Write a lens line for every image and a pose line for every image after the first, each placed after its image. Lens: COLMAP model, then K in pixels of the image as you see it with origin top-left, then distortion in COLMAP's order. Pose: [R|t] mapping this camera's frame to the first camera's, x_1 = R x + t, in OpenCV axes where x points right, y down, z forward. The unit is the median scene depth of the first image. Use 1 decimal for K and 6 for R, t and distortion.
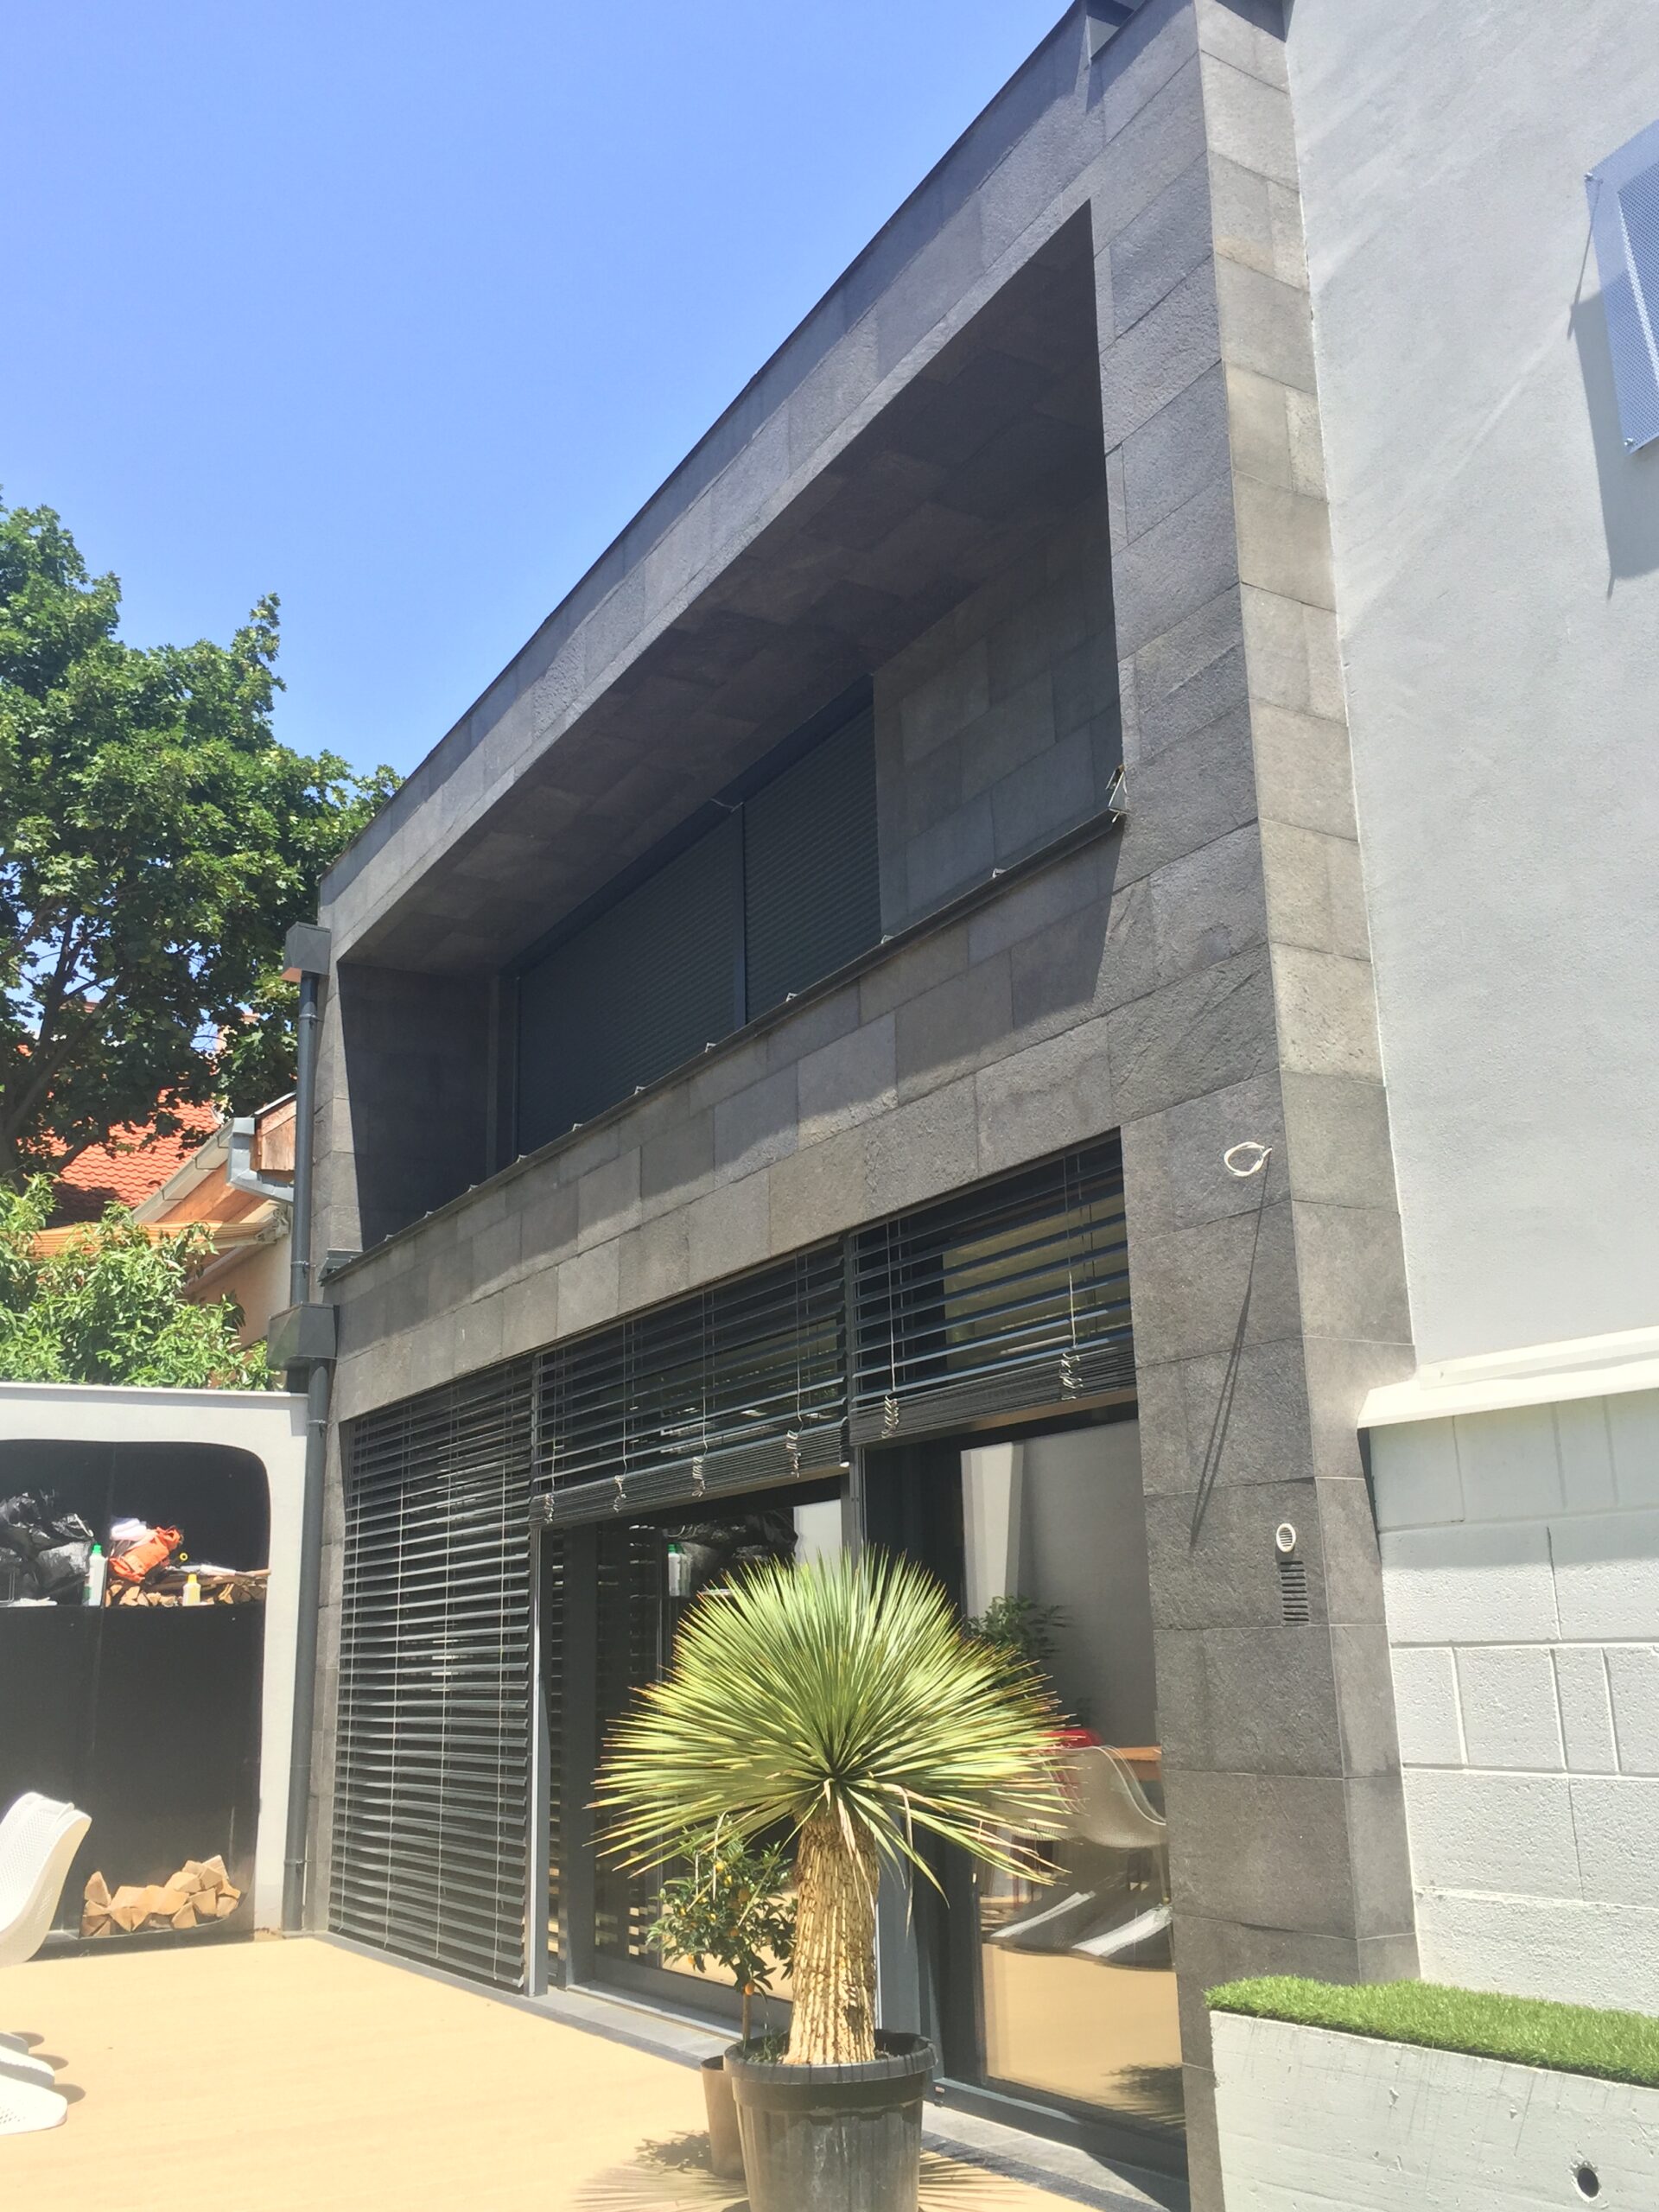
lens RADIAL K [[2021.8, 0, 829.5], [0, 2021.8, 1106.0], [0, 0, 1]] dist [0.035586, -0.002040]
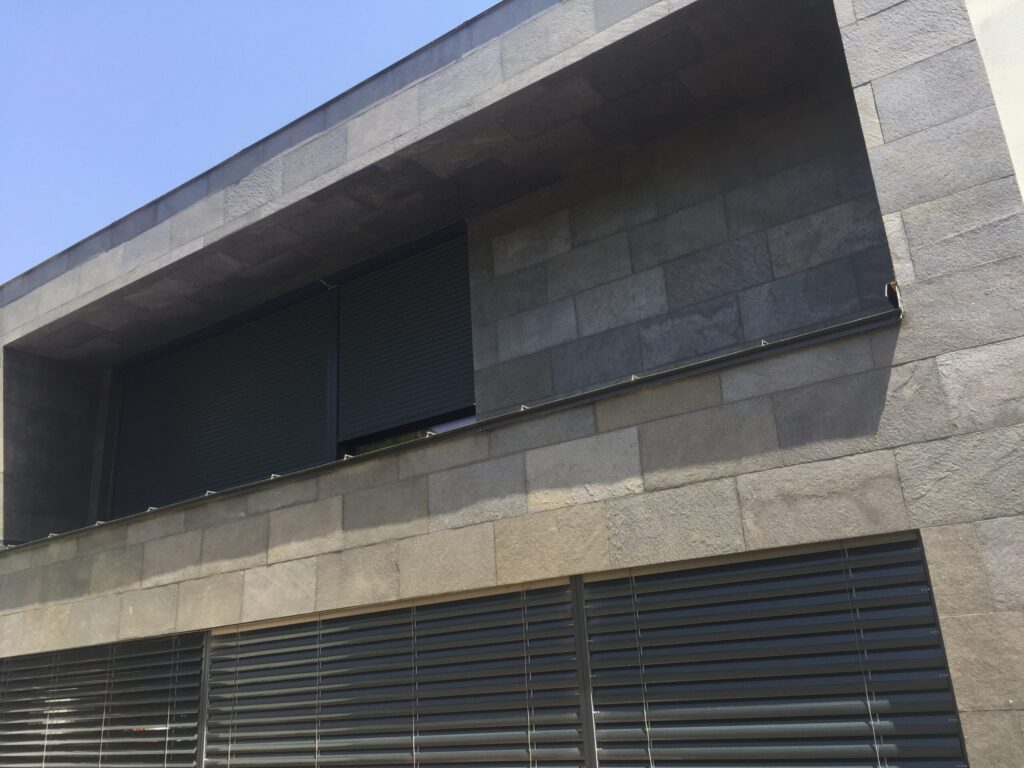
lens RADIAL K [[868.1, 0, 512.0], [0, 868.1, 384.0], [0, 0, 1]] dist [0.067831, -0.098321]
pose [[0.905681, 0.118135, 0.407169, -0.275345], [-0.079793, 0.990728, -0.109961, -0.000199], [-0.416384, 0.067100, 0.906709, 0.405089]]
